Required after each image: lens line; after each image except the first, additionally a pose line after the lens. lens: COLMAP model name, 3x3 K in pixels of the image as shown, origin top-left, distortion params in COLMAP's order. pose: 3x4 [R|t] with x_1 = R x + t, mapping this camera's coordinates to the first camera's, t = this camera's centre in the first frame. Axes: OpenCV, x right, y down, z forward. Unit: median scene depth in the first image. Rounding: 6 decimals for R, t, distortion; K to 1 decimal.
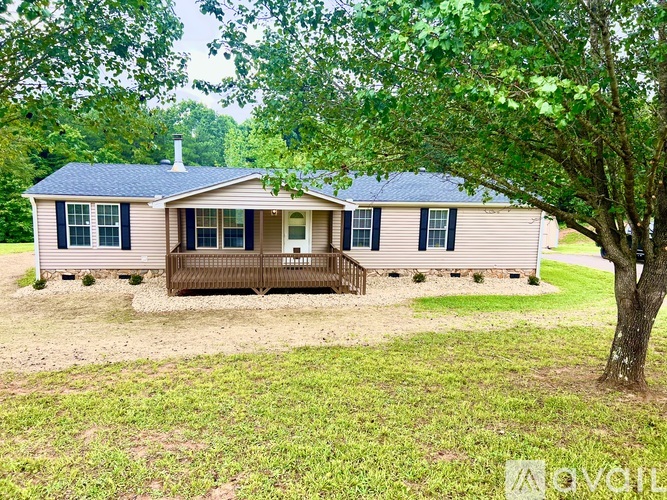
lens RADIAL K [[534.7, 0, 333.4], [0, 534.7, 249.5], [0, 0, 1]] dist [0.007644, -0.016460]
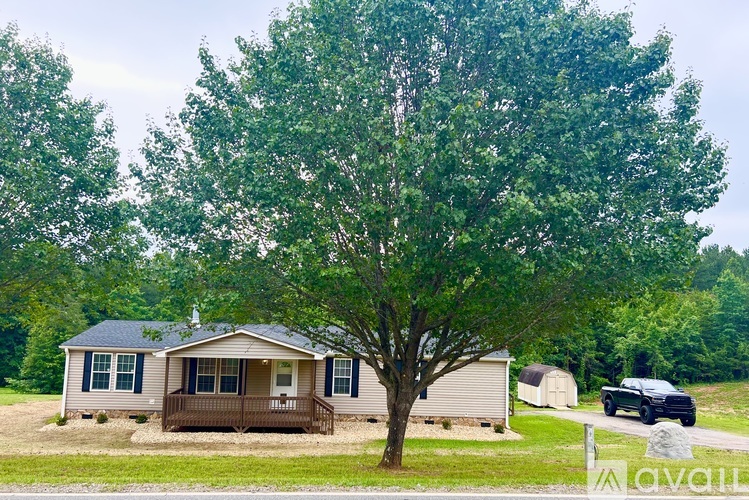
lens RADIAL K [[644.5, 0, 374.8], [0, 644.5, 251.0], [0, 0, 1]] dist [0.056680, -0.018119]
pose [[0.992406, -0.014450, -0.122157, 0.317971], [-0.017339, 0.966729, -0.255215, 0.055002], [0.121780, 0.255395, 0.959137, -0.403810]]
